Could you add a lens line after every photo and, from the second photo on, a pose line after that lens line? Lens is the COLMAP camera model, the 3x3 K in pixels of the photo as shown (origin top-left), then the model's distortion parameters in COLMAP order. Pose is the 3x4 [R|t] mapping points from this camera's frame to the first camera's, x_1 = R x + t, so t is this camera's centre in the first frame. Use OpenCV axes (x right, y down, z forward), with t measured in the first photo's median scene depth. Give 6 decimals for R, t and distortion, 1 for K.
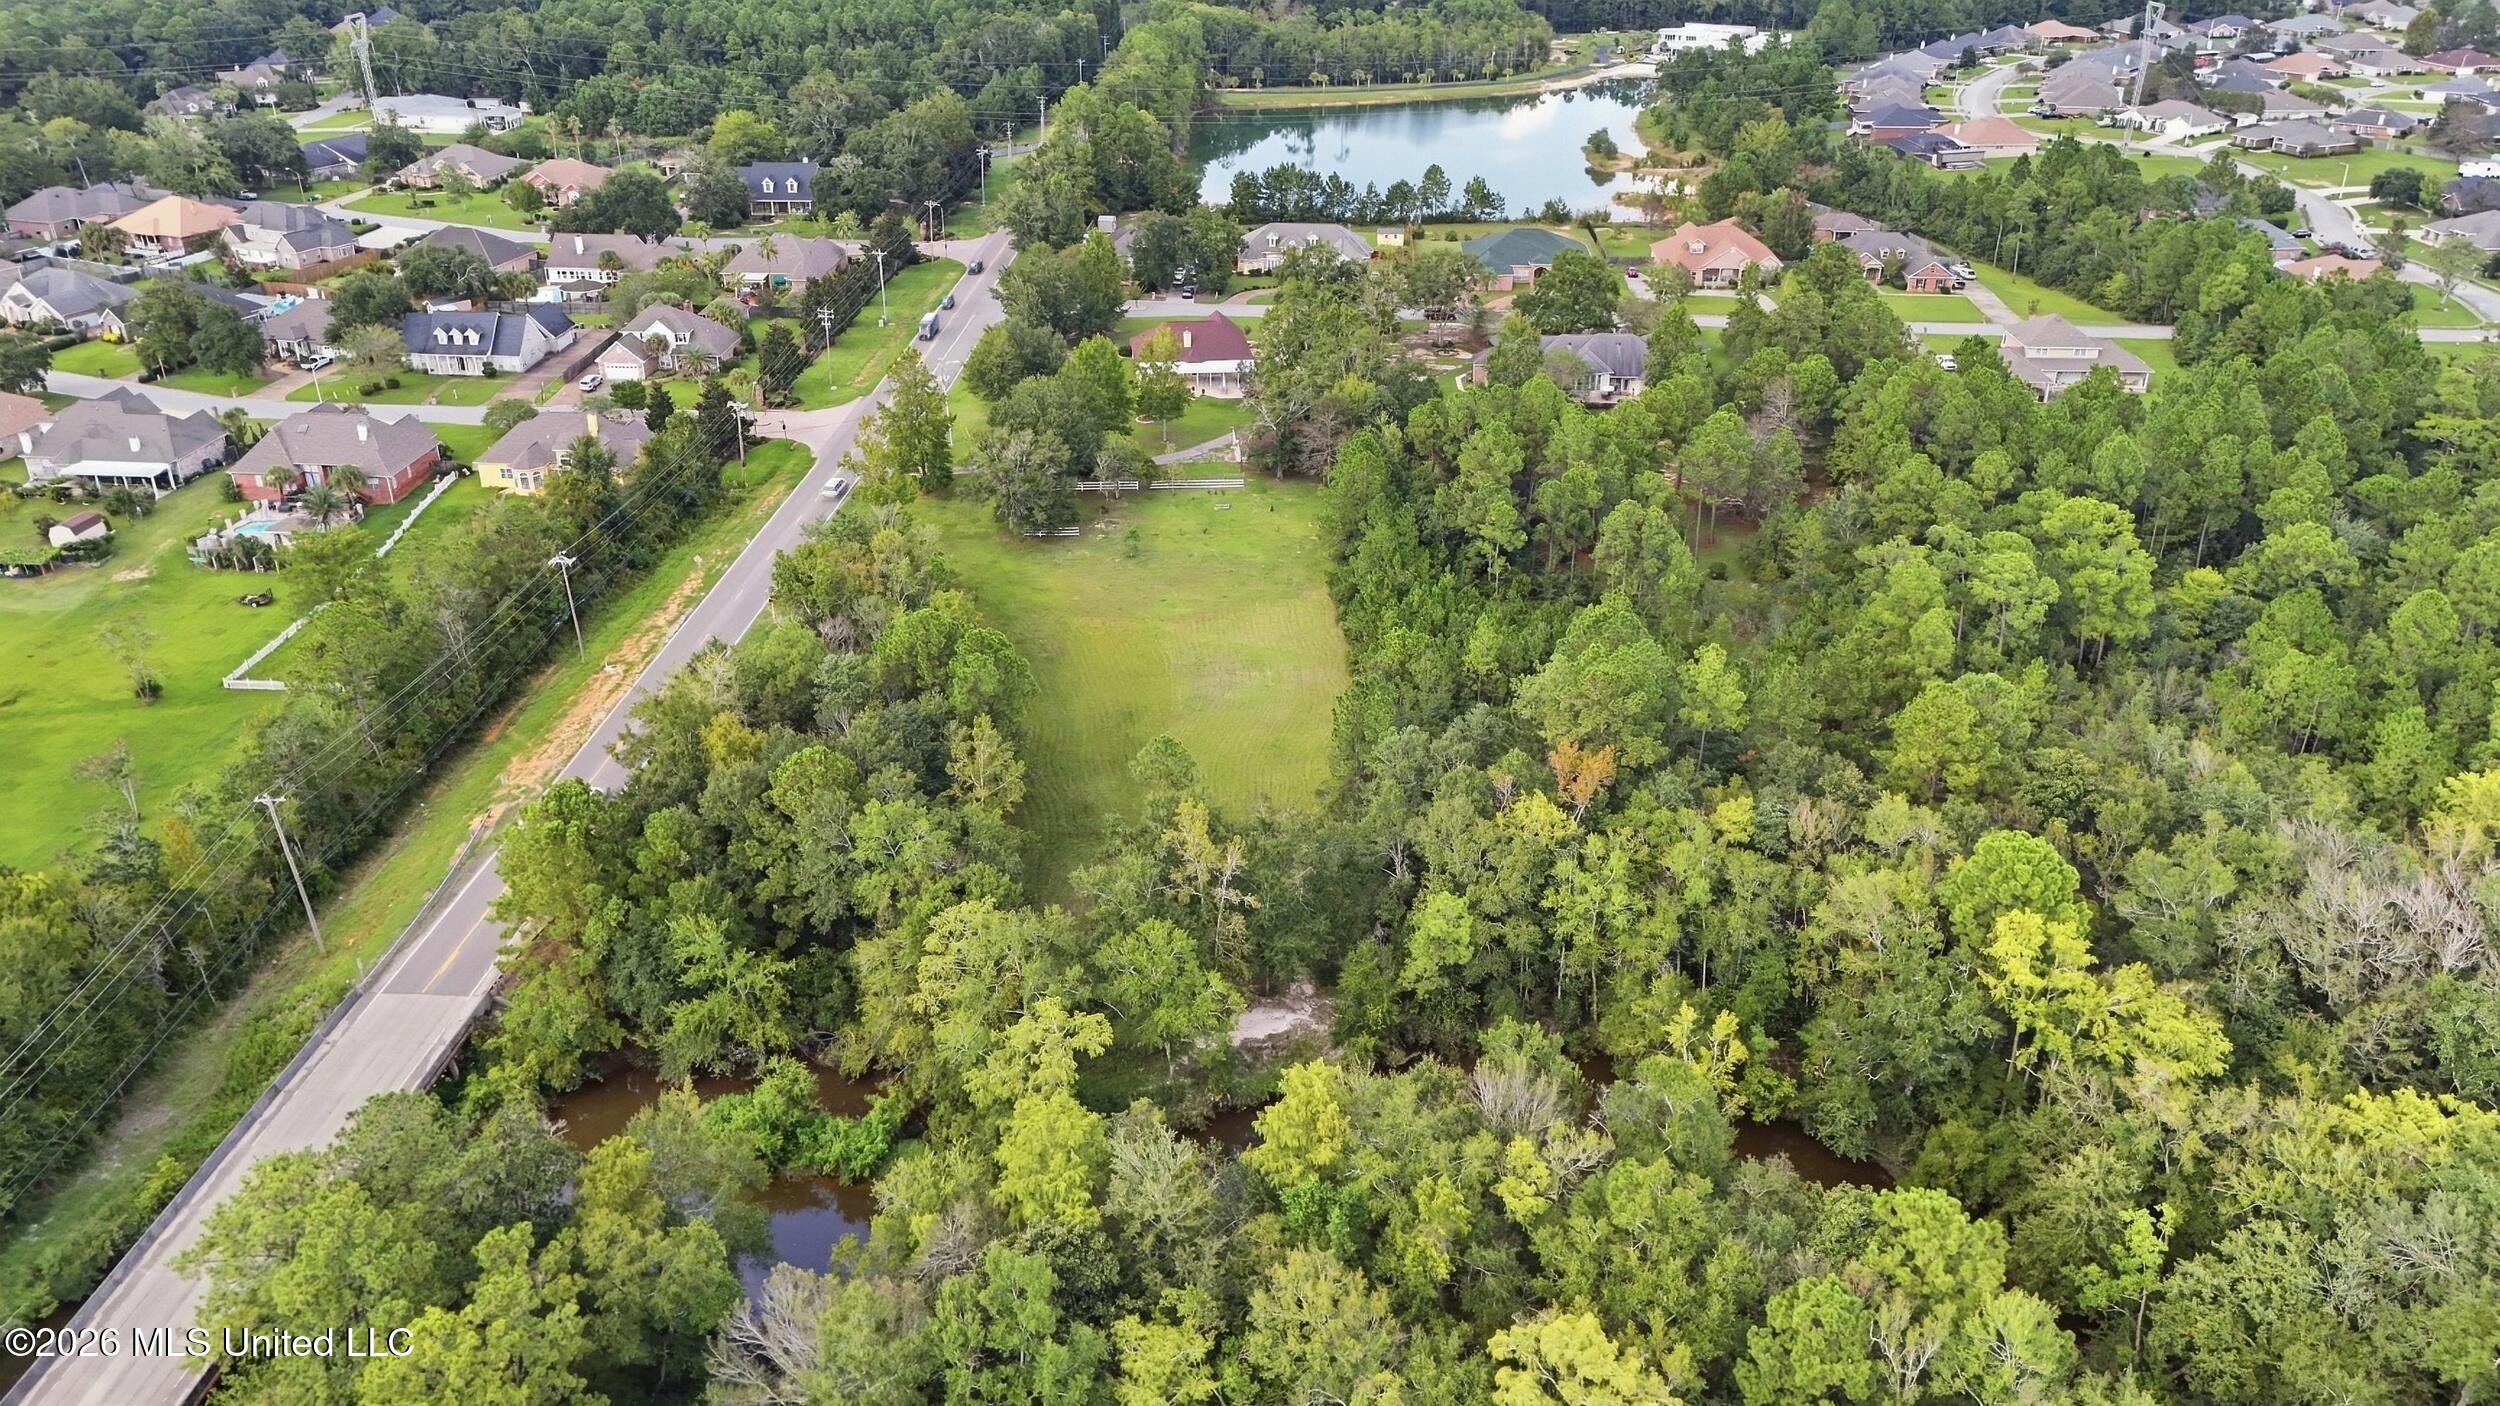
lens RADIAL K [[1834.9, 0, 1244.3], [0, 1834.9, 709.9], [0, 0, 1]] dist [0.084274, -0.082399]
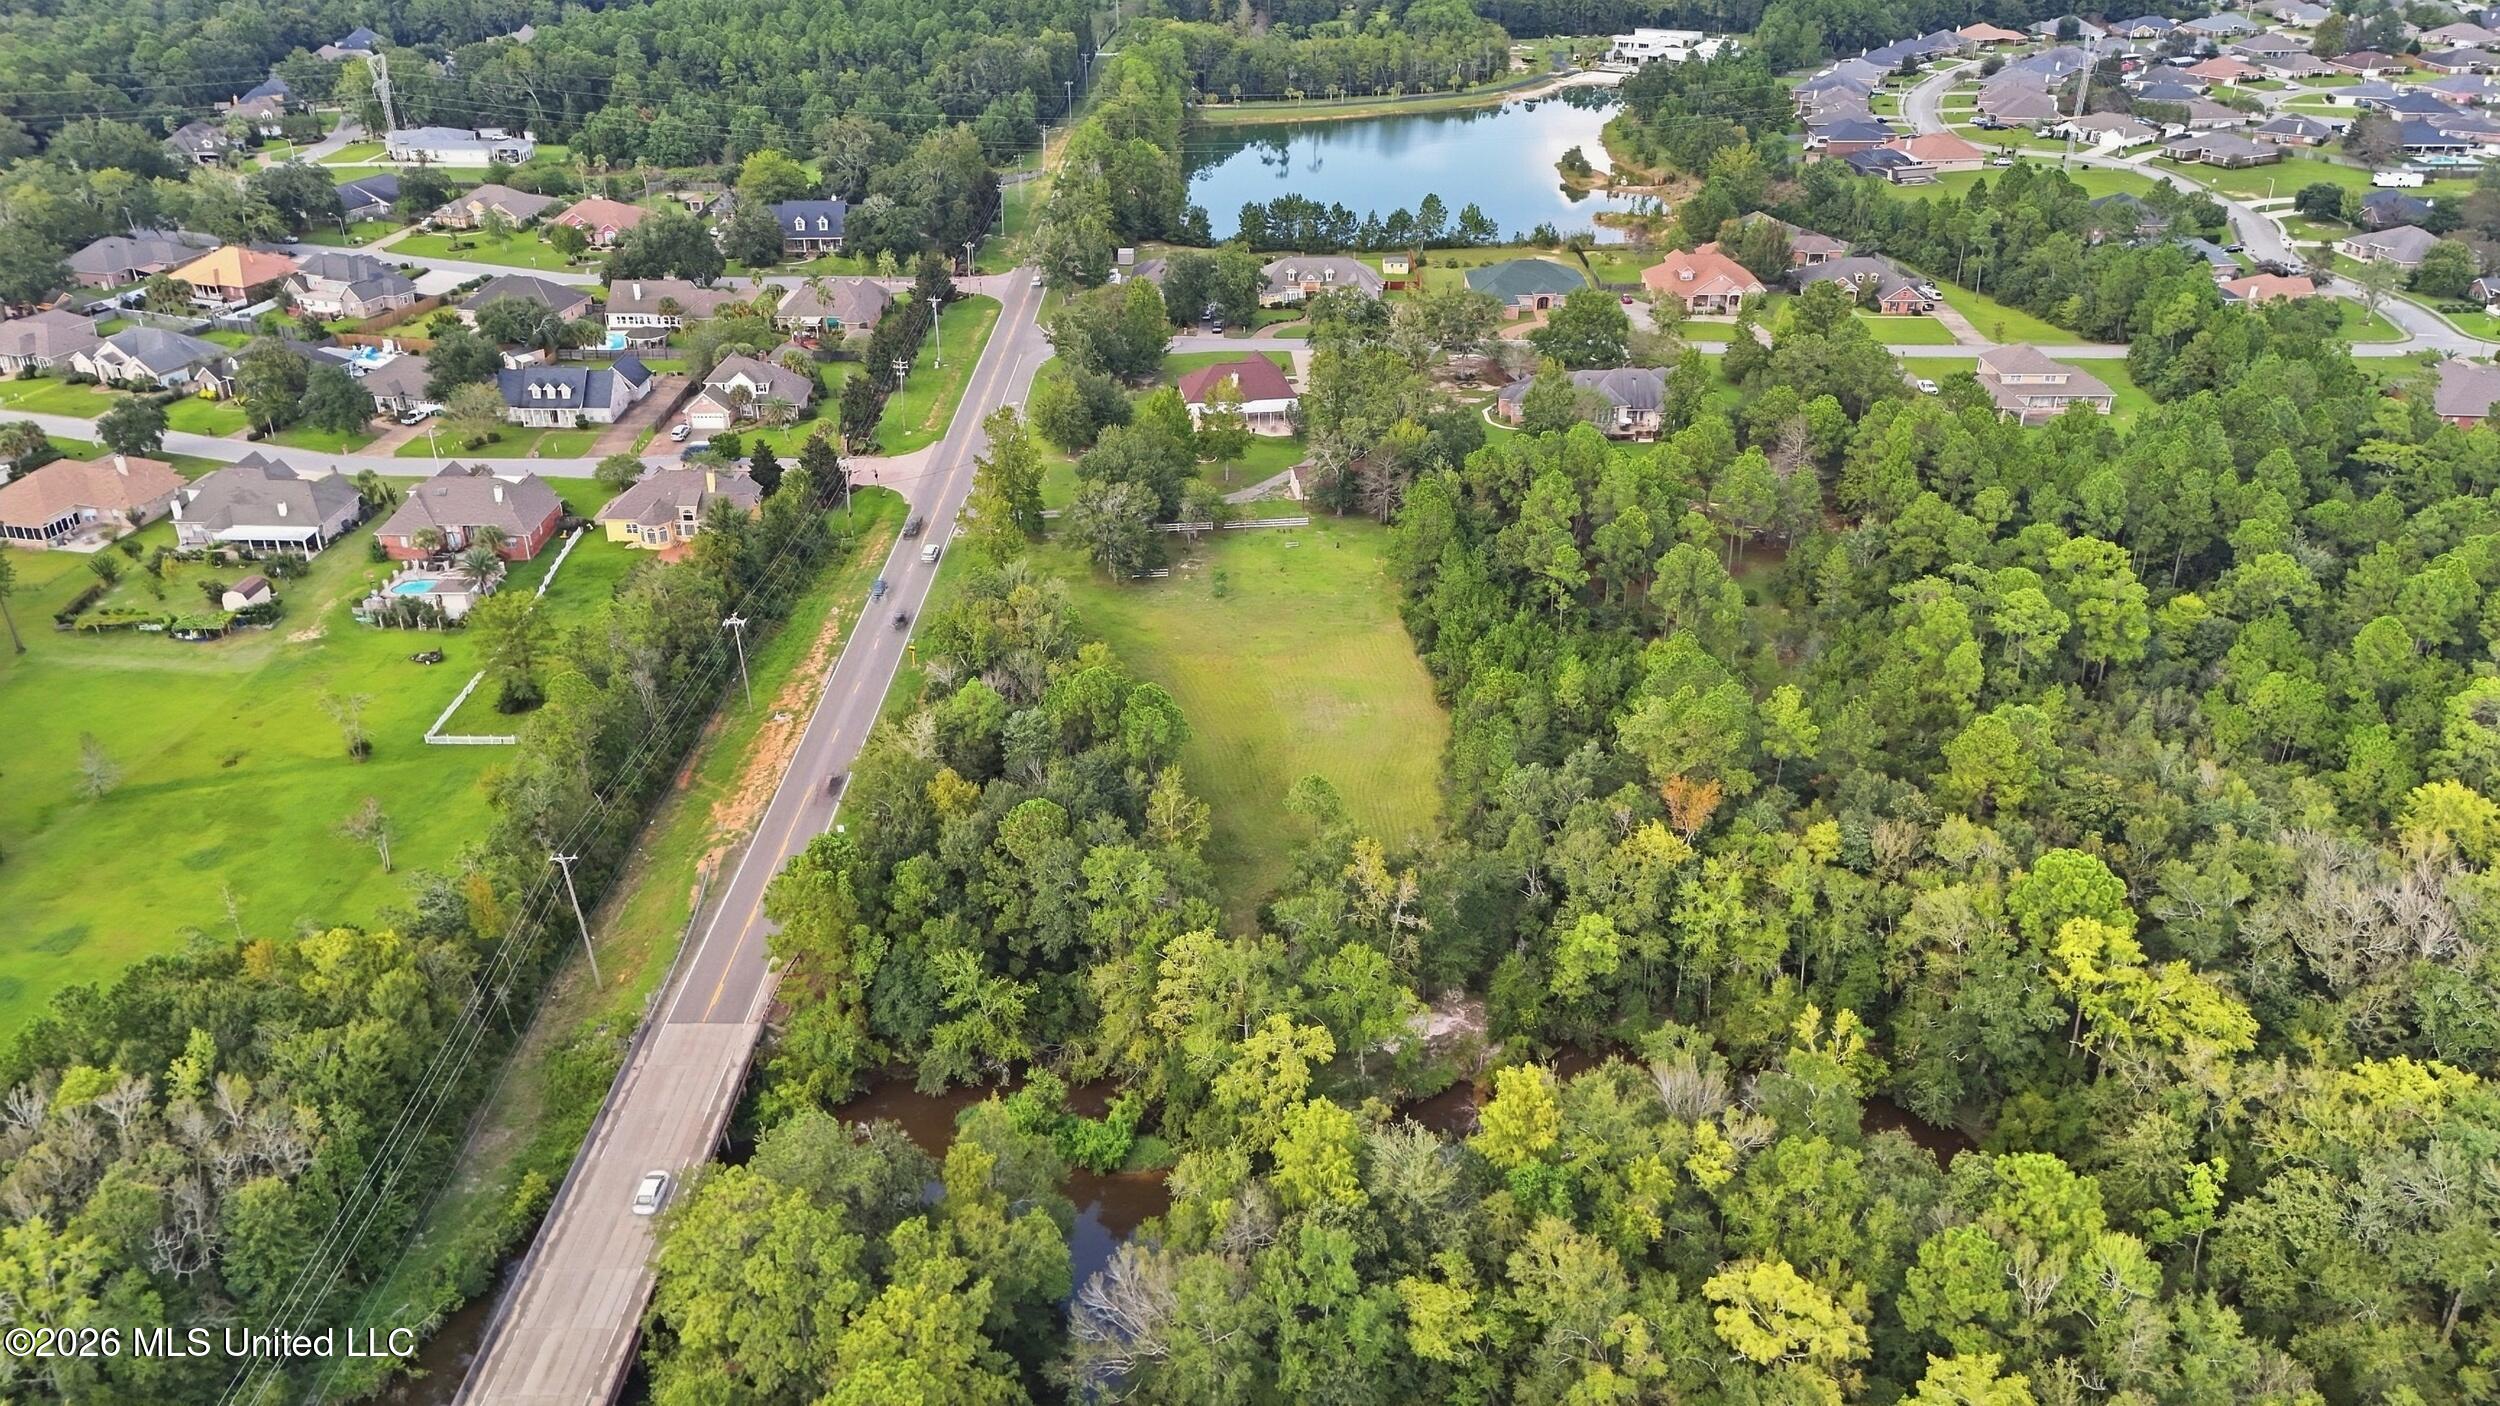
lens RADIAL K [[1834.9, 0, 1244.3], [0, 1834.9, 709.9], [0, 0, 1]] dist [0.084274, -0.082399]
pose [[0.998925, -0.024816, 0.039153, -0.093728], [0.024223, 0.999586, 0.015538, -0.032673], [-0.039522, -0.014573, 0.999112, -0.101141]]
